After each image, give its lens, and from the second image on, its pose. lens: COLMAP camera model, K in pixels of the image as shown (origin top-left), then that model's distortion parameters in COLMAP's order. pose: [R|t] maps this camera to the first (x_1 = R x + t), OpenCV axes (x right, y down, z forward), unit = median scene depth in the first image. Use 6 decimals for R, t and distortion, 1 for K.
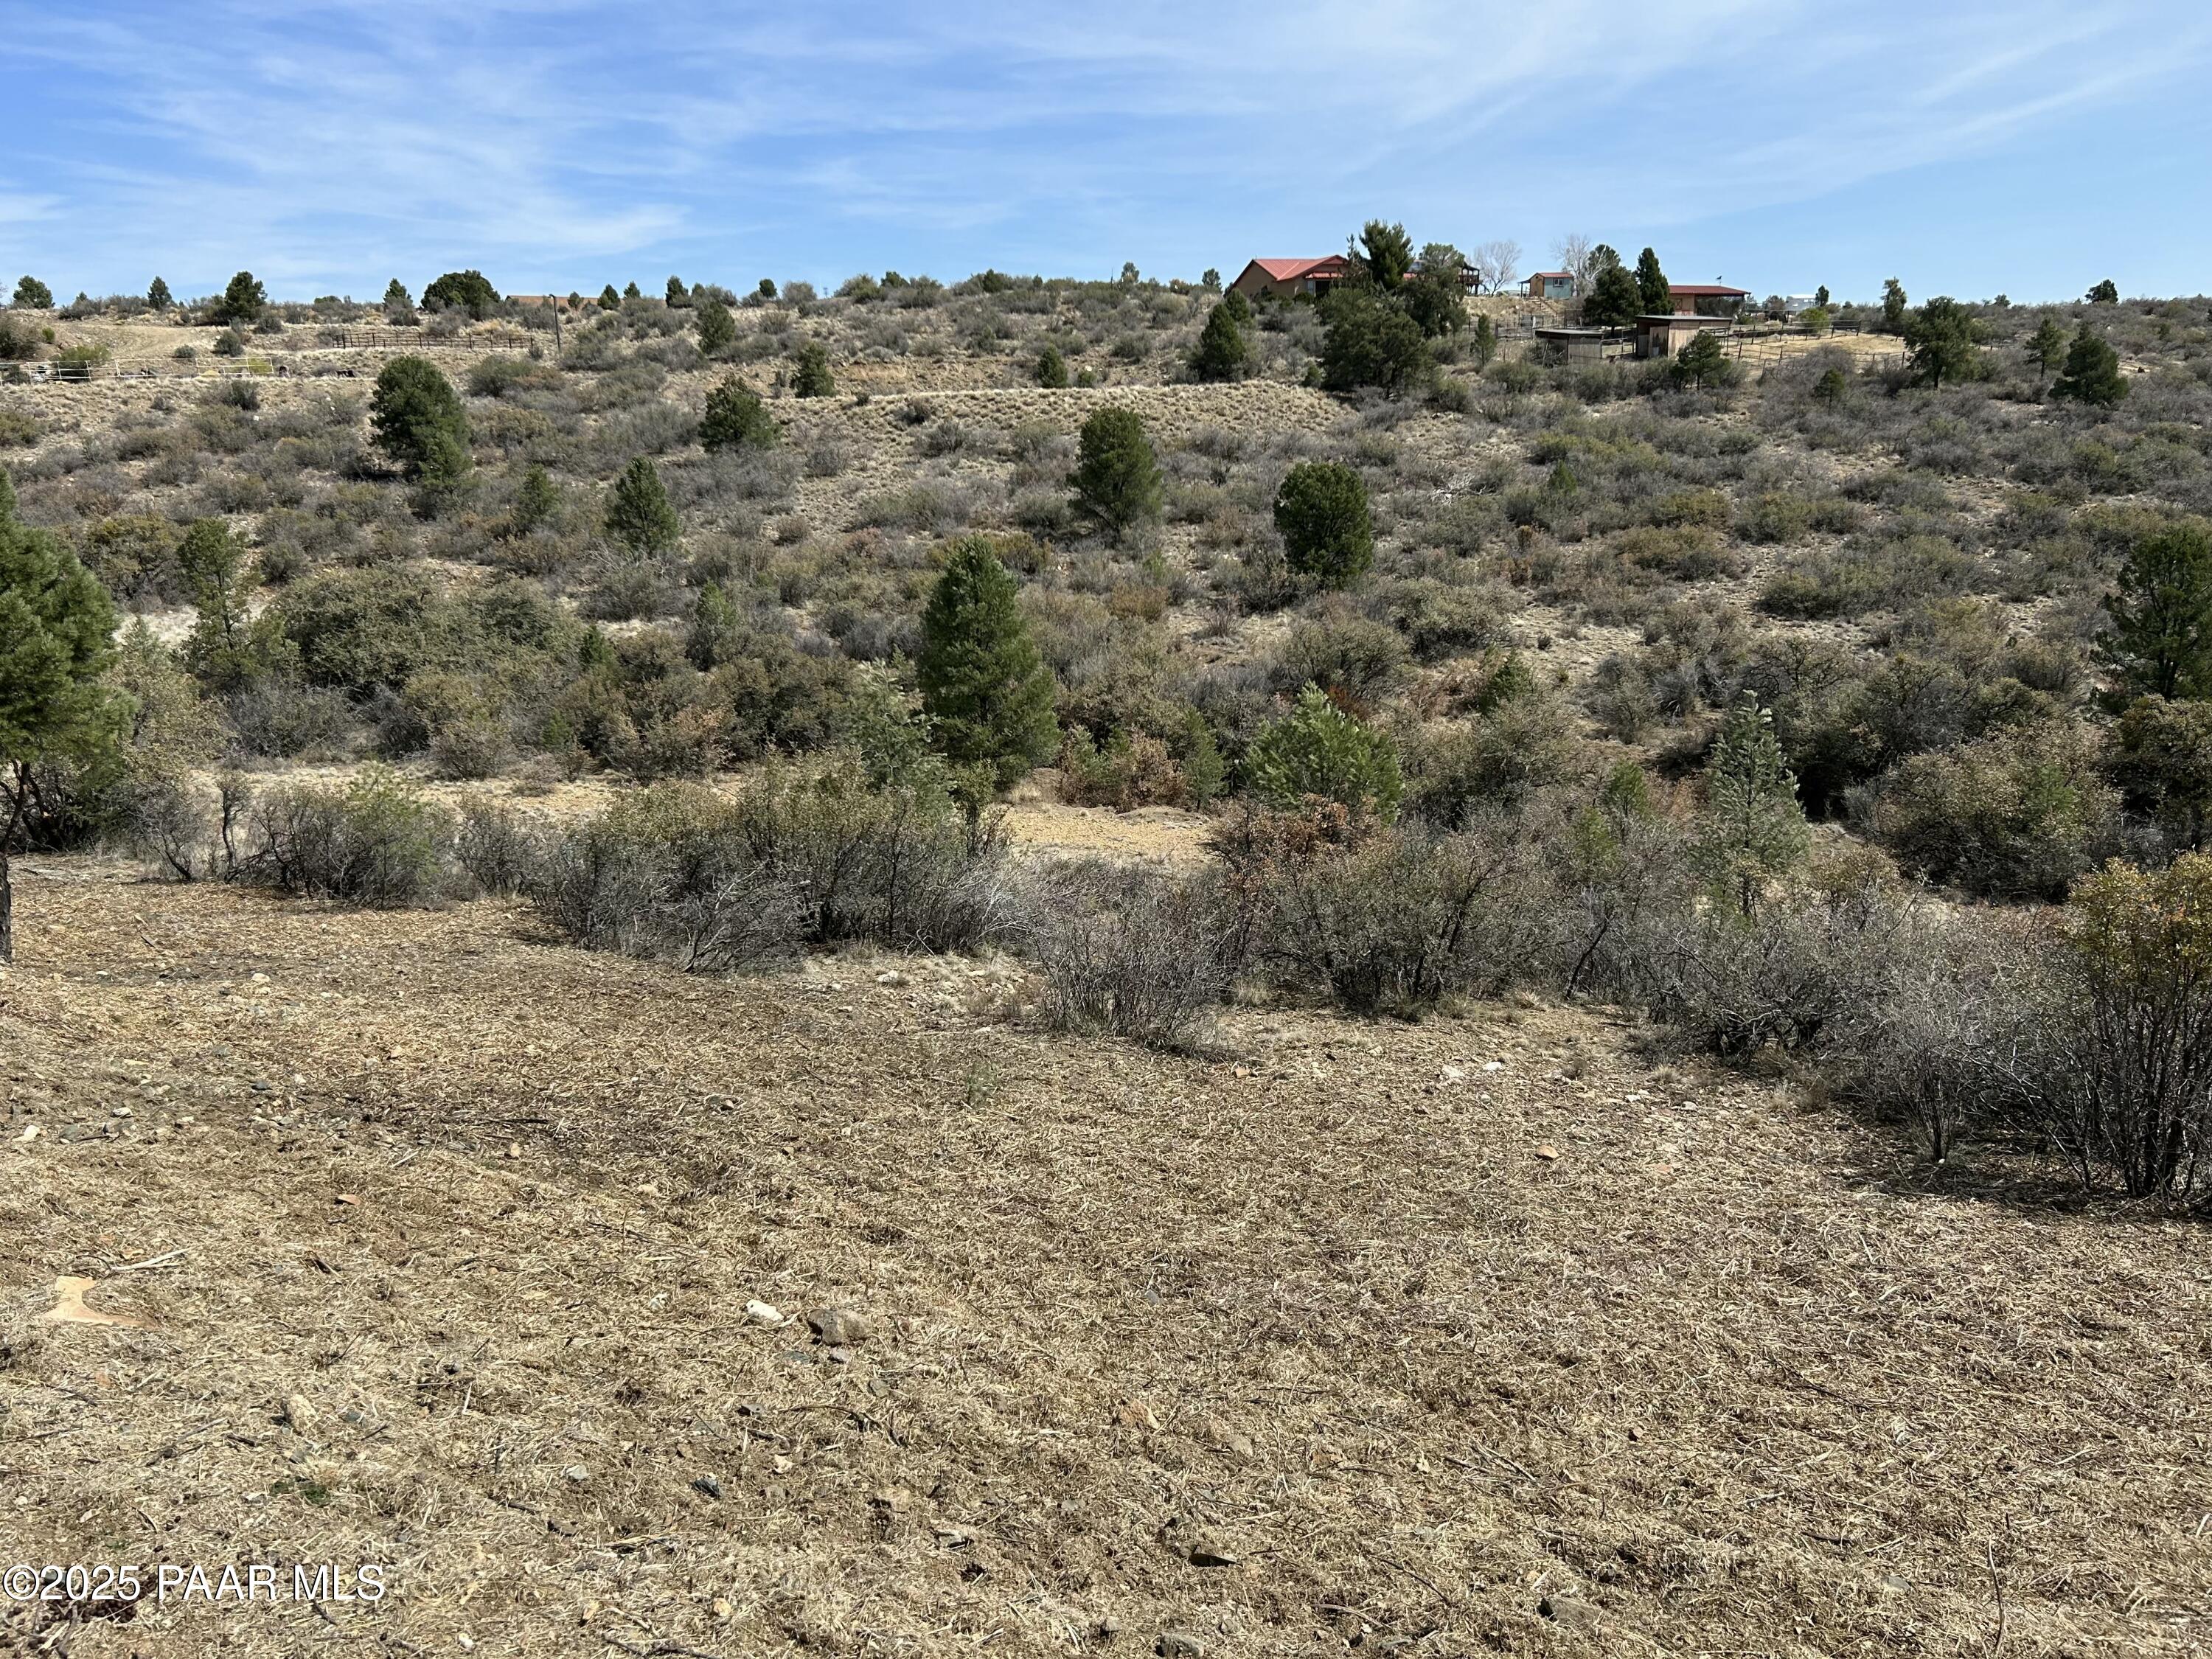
lens RADIAL K [[1682.7, 0, 1108.0], [0, 1682.7, 839.9], [0, 0, 1]] dist [0.045834, -0.050008]
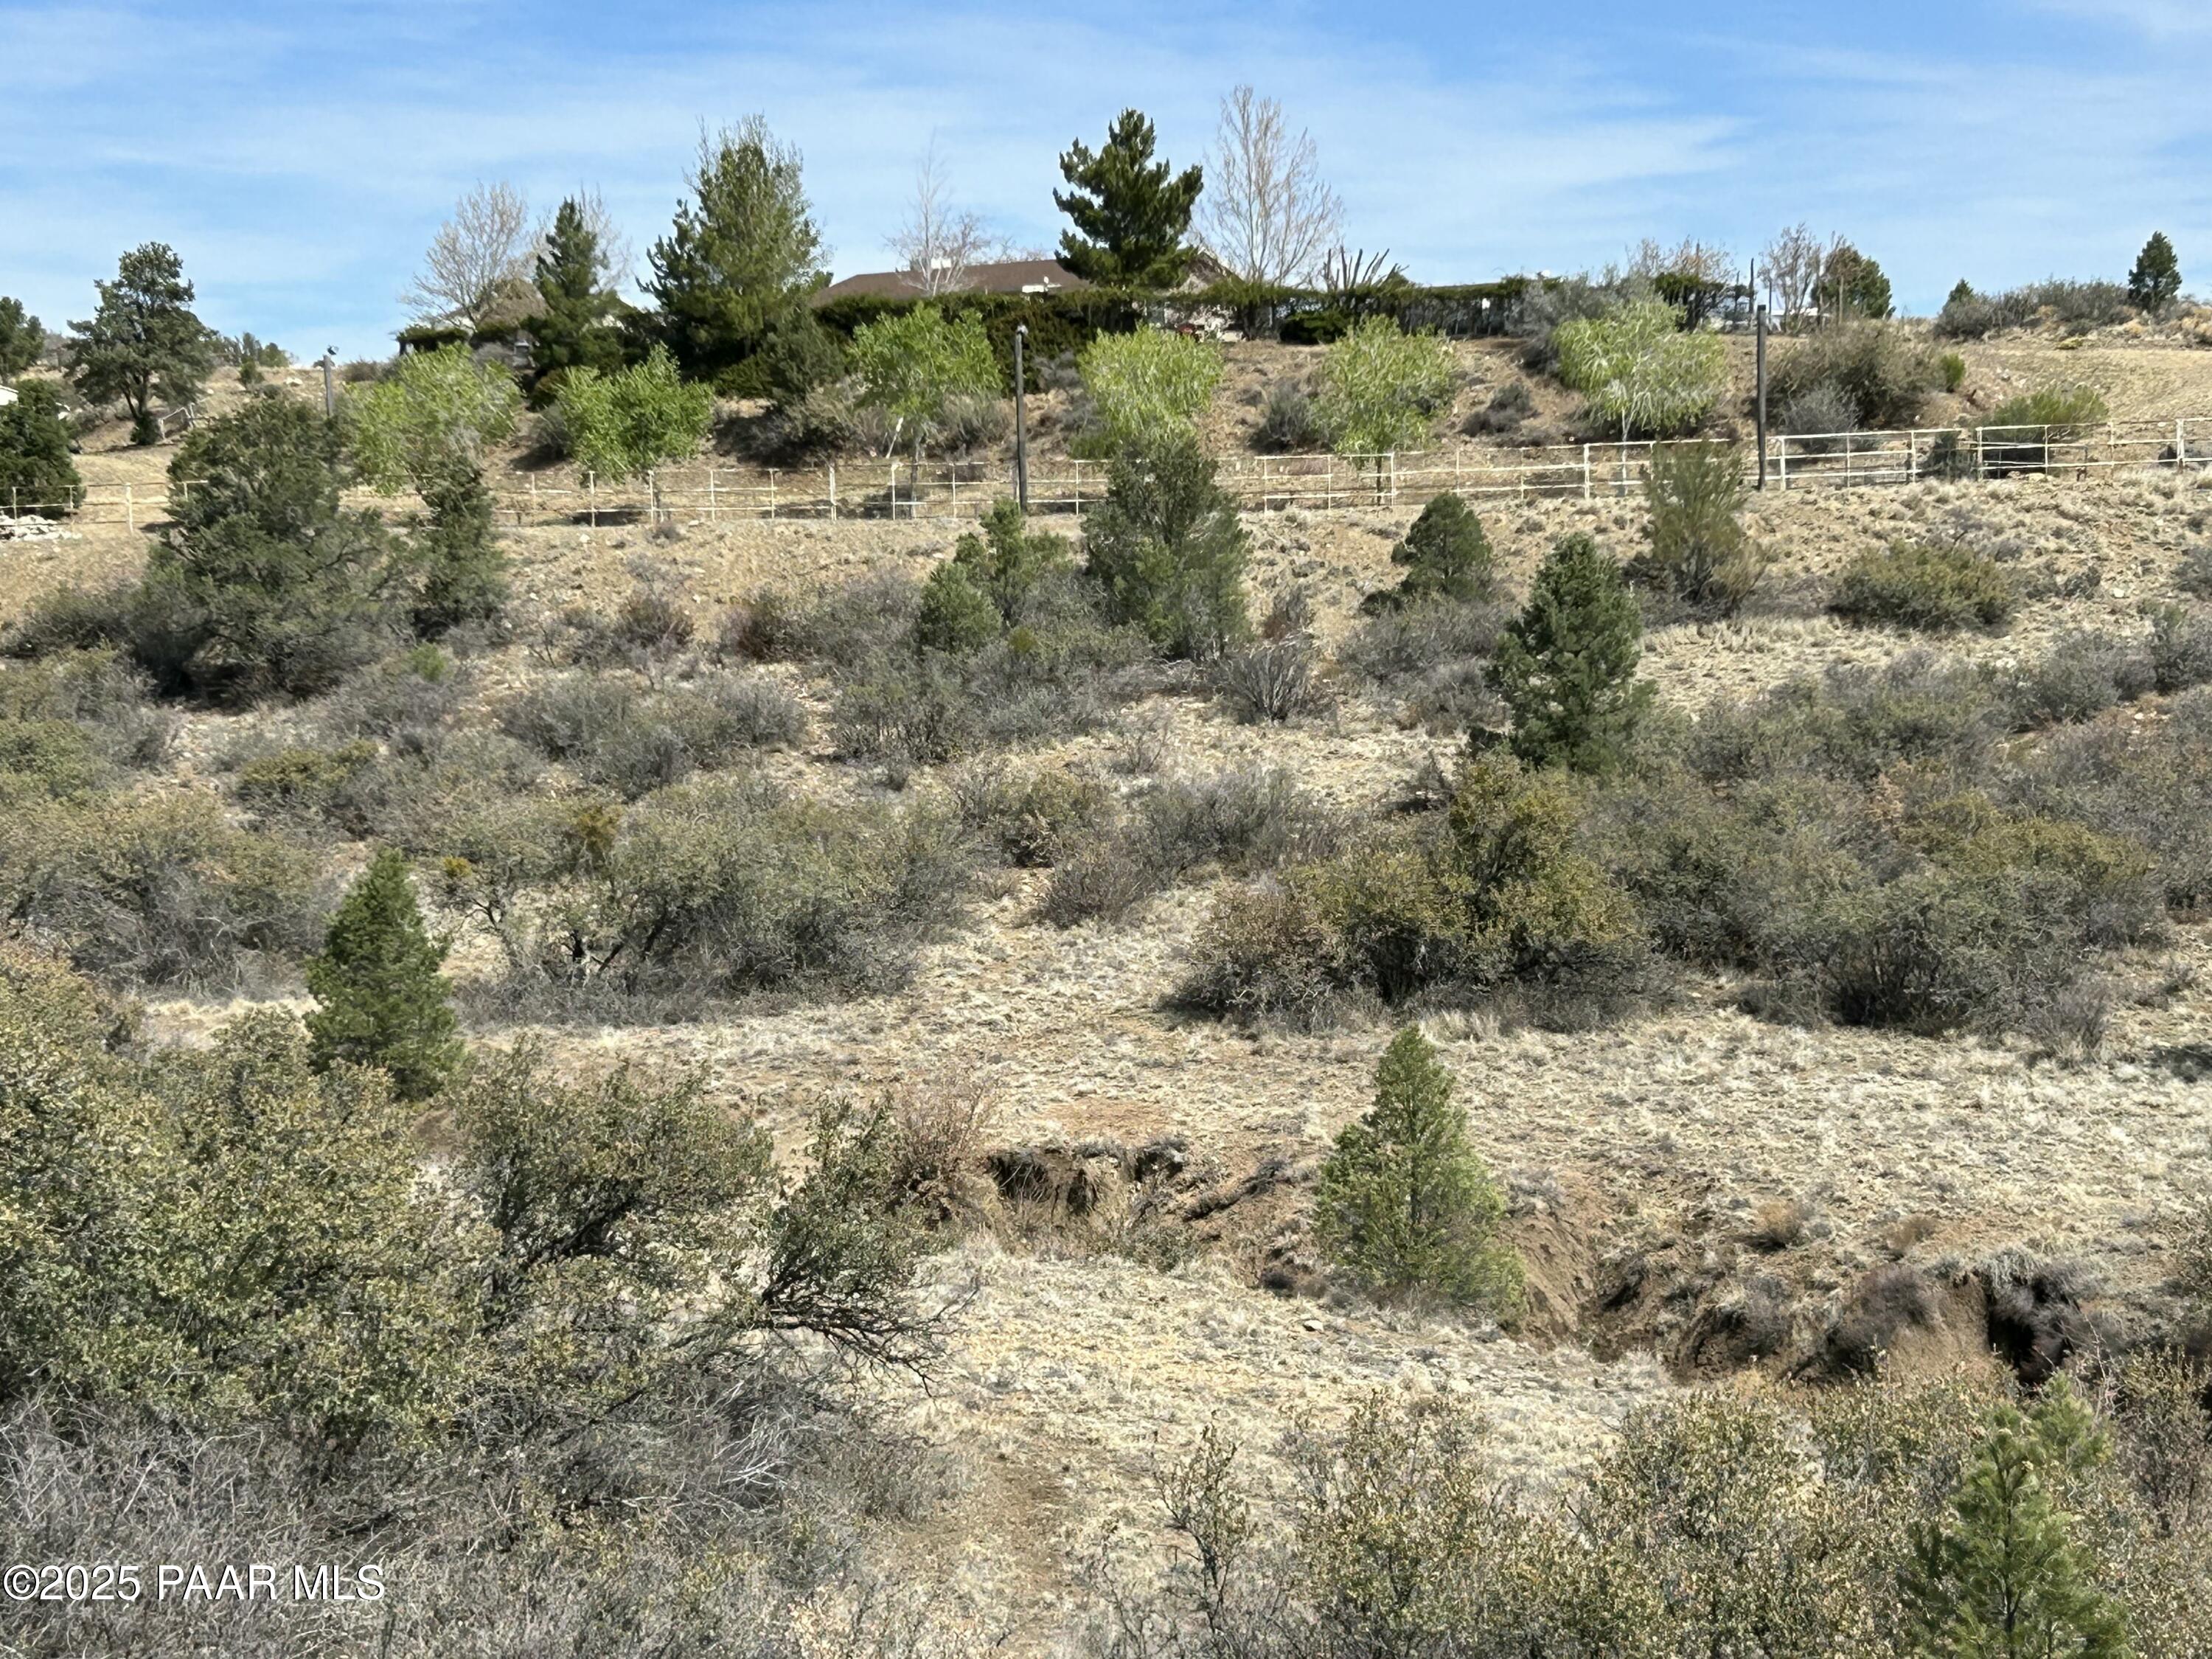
lens RADIAL K [[4283.9, 0, 1106.0], [0, 4283.9, 829.5], [0, 0, 1]] dist [0.169893, -0.102930]
pose [[0.794295, 0.043340, -0.605984, -0.243145], [-0.156898, 0.978249, -0.135691, -0.025313], [0.586923, 0.202857, 0.783818, 0.140618]]
